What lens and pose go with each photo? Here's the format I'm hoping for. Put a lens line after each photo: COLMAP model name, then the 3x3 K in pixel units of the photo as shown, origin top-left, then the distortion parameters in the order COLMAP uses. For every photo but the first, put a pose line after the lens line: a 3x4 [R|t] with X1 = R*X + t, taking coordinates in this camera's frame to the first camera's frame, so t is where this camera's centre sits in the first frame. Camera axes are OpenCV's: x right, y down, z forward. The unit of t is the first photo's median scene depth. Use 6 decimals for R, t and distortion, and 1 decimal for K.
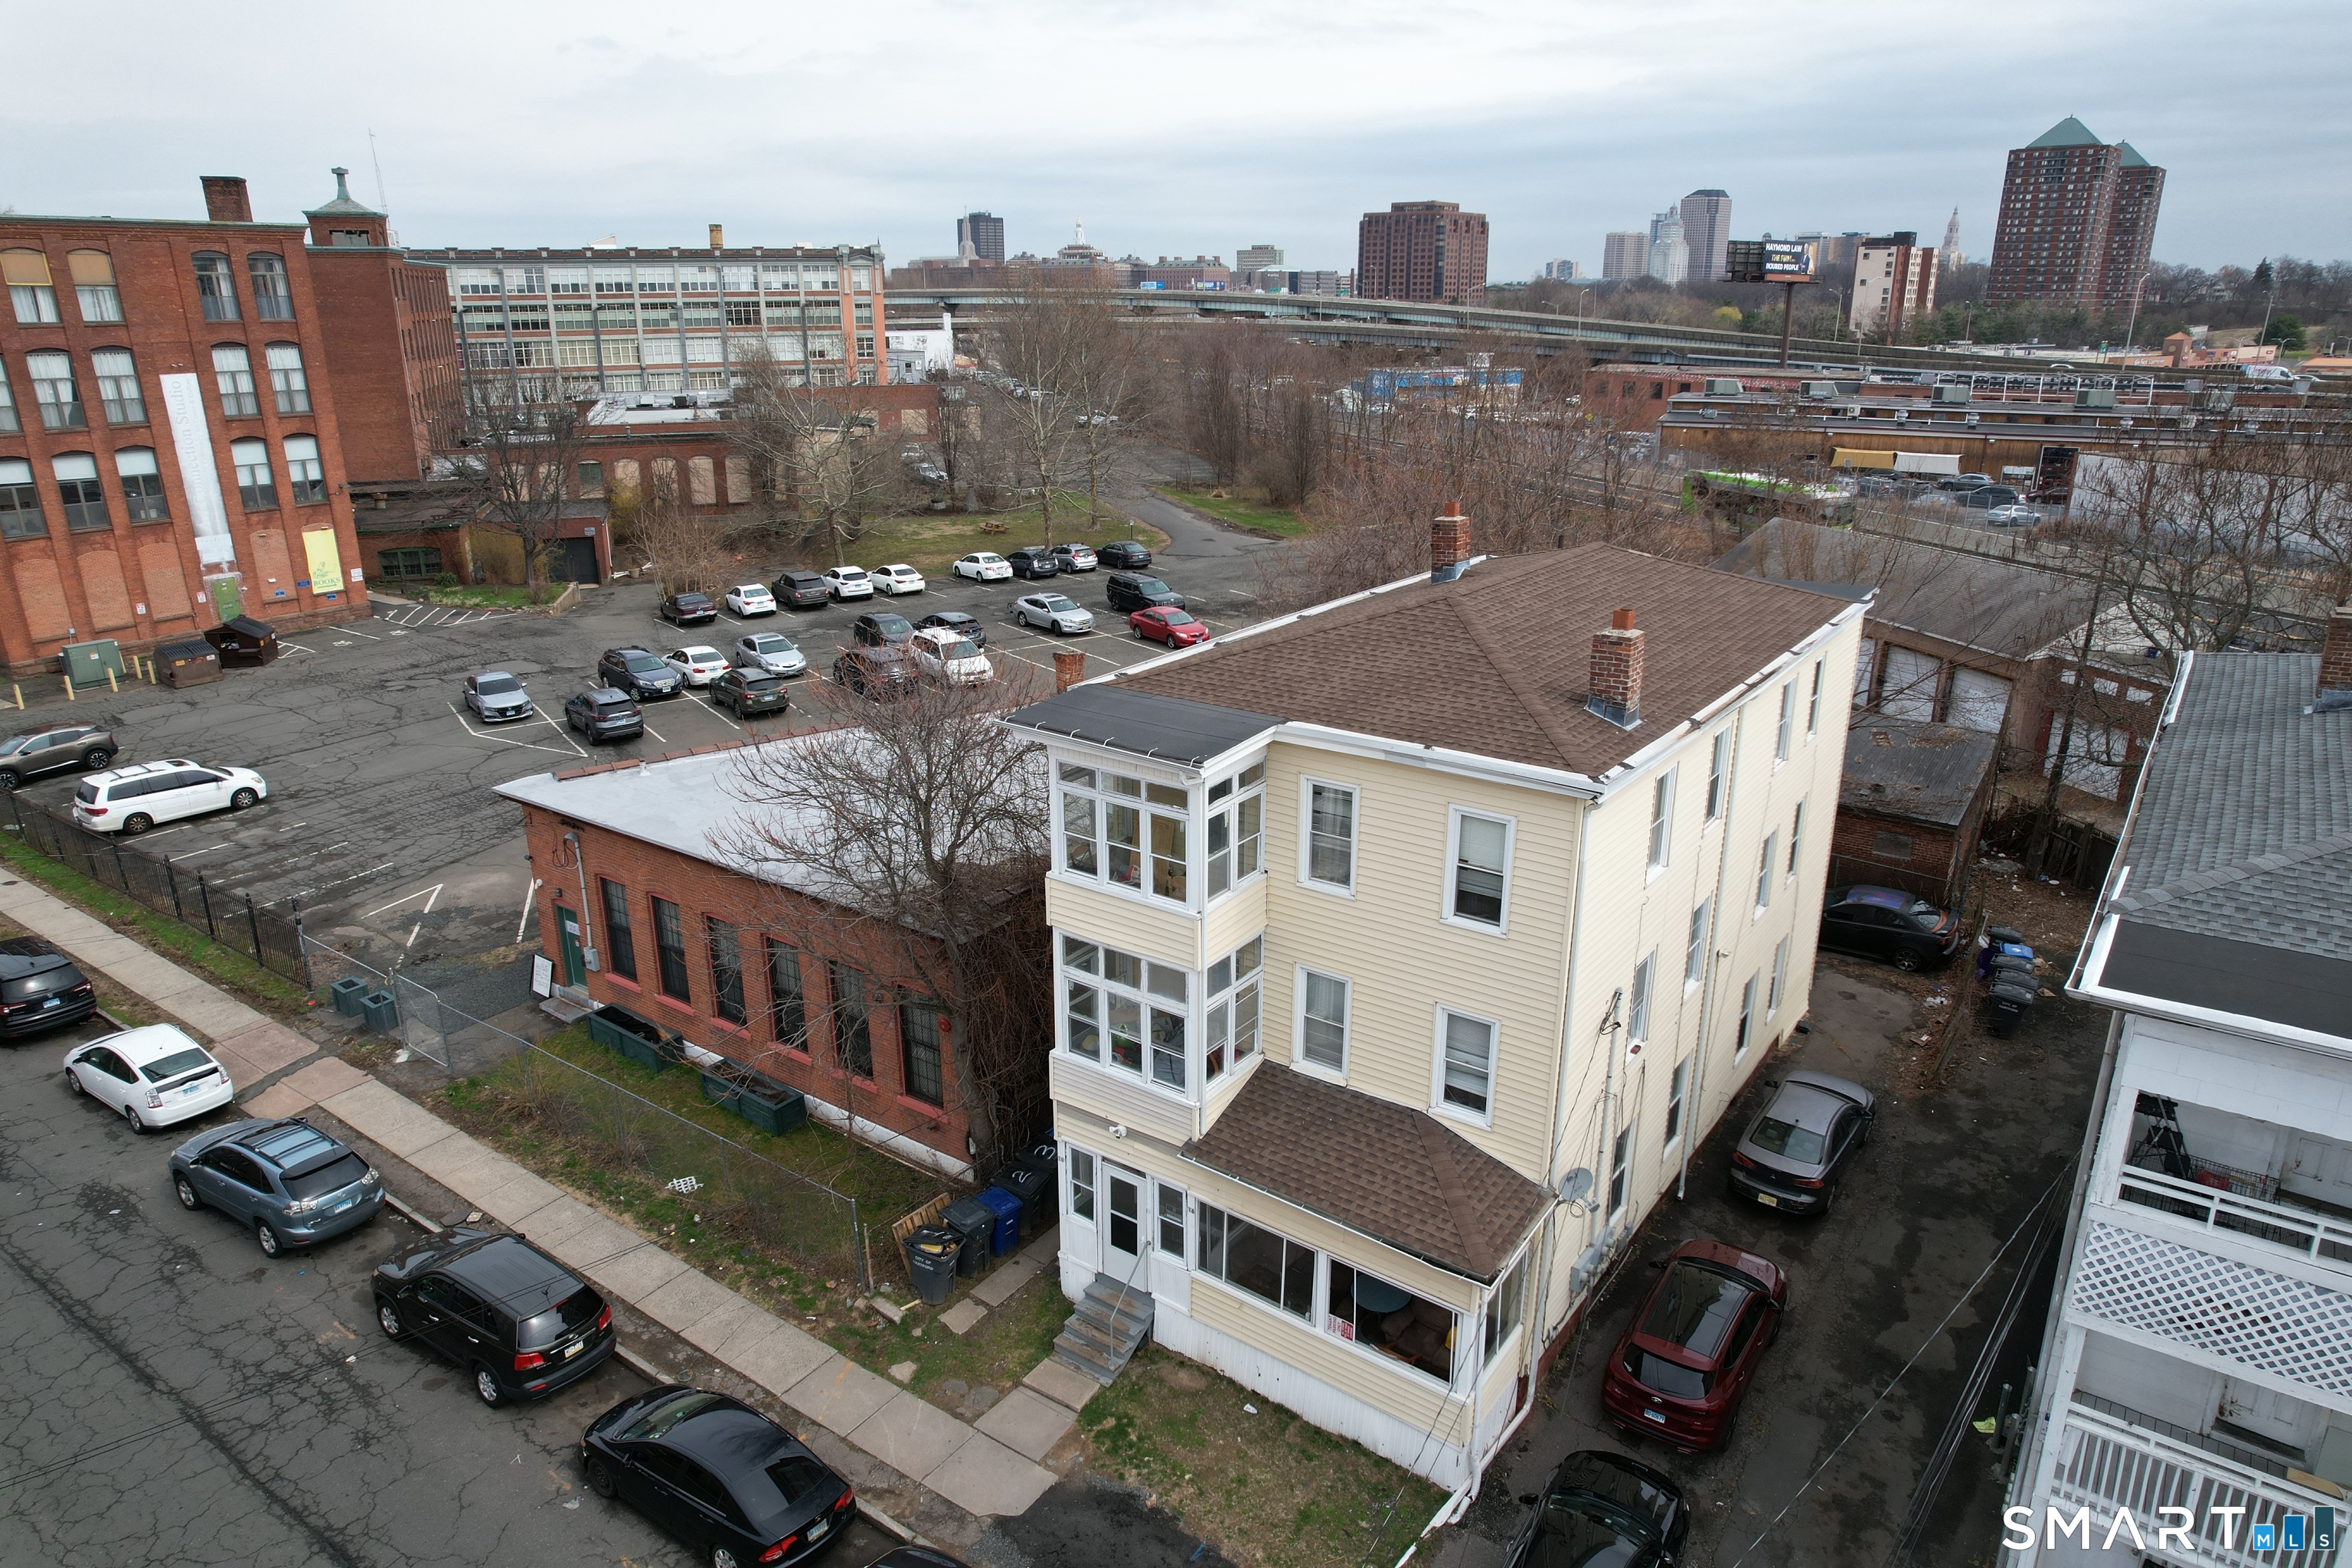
lens RADIAL K [[1512.4, 0, 1185.5], [0, 1512.4, 780.3], [0, 0, 1]] dist [-0.062986, 0.059445]
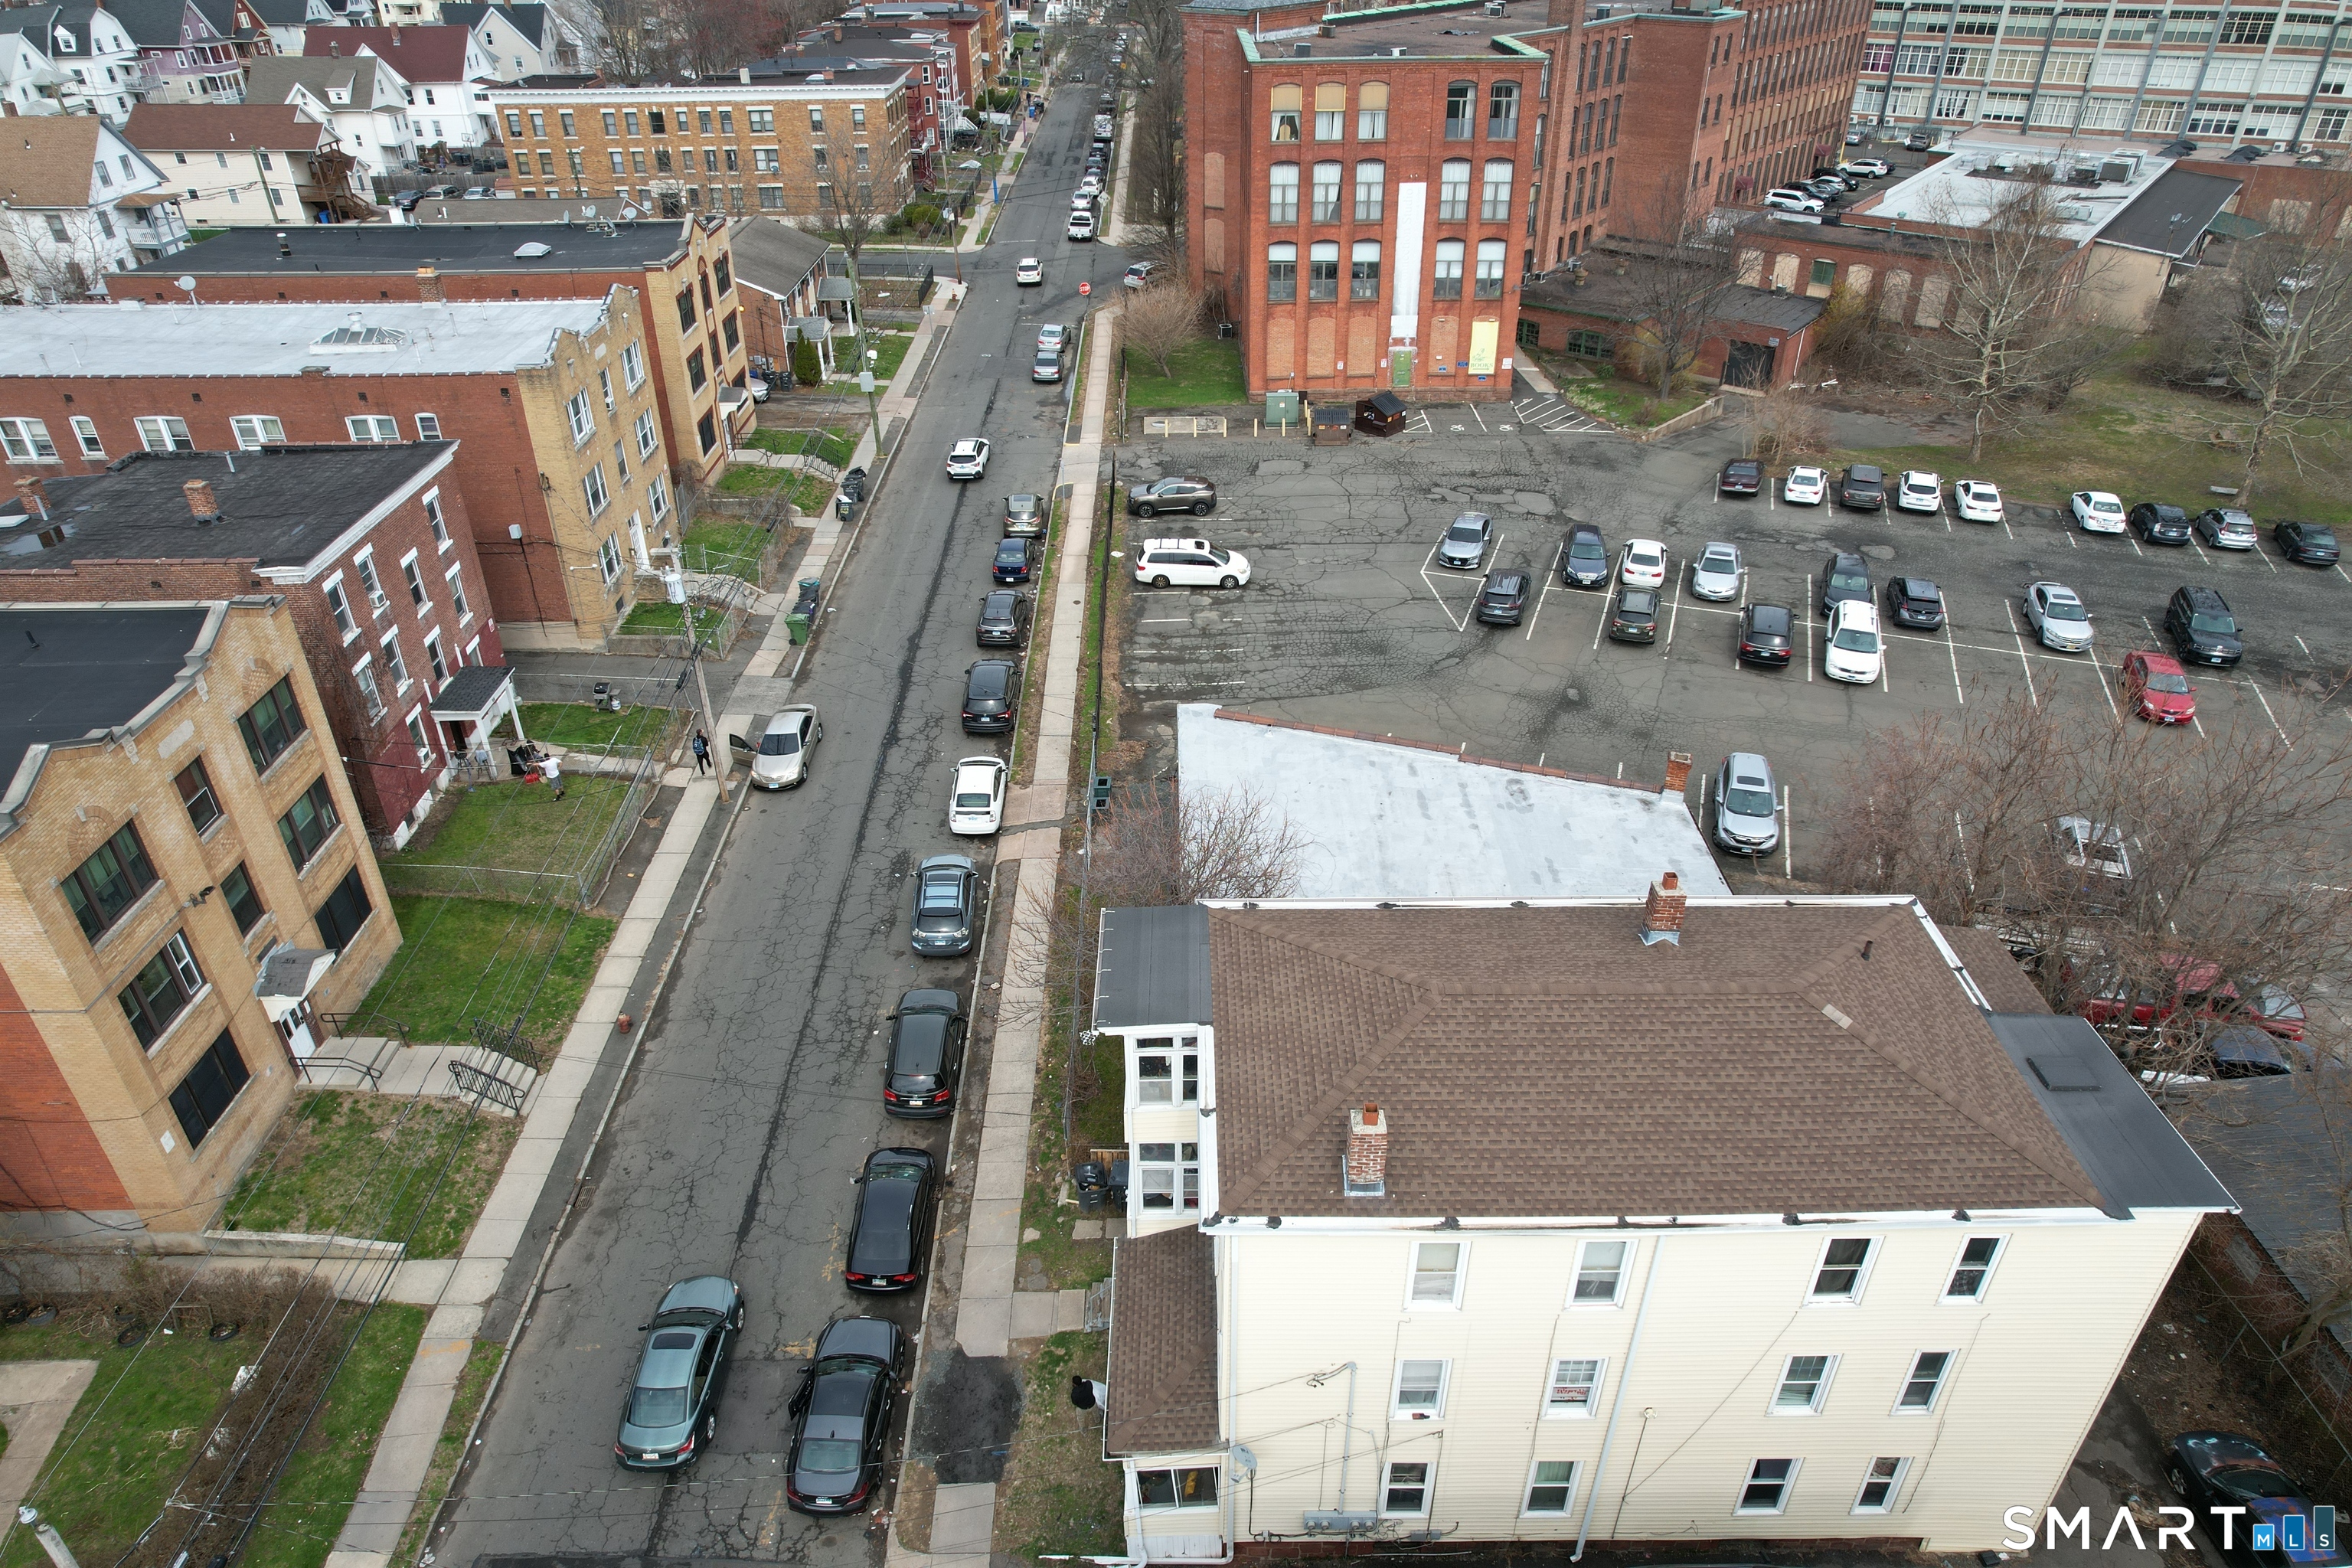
lens RADIAL K [[1512.4, 0, 1182.3], [0, 1512.4, 775.6], [0, 0, 1]] dist [-0.062986, 0.059445]
pose [[0.586036, 0.425811, -0.689382, 0.378240], [-0.250440, 0.904317, 0.345674, -0.297664], [0.770611, -0.029929, 0.636602, 0.077267]]
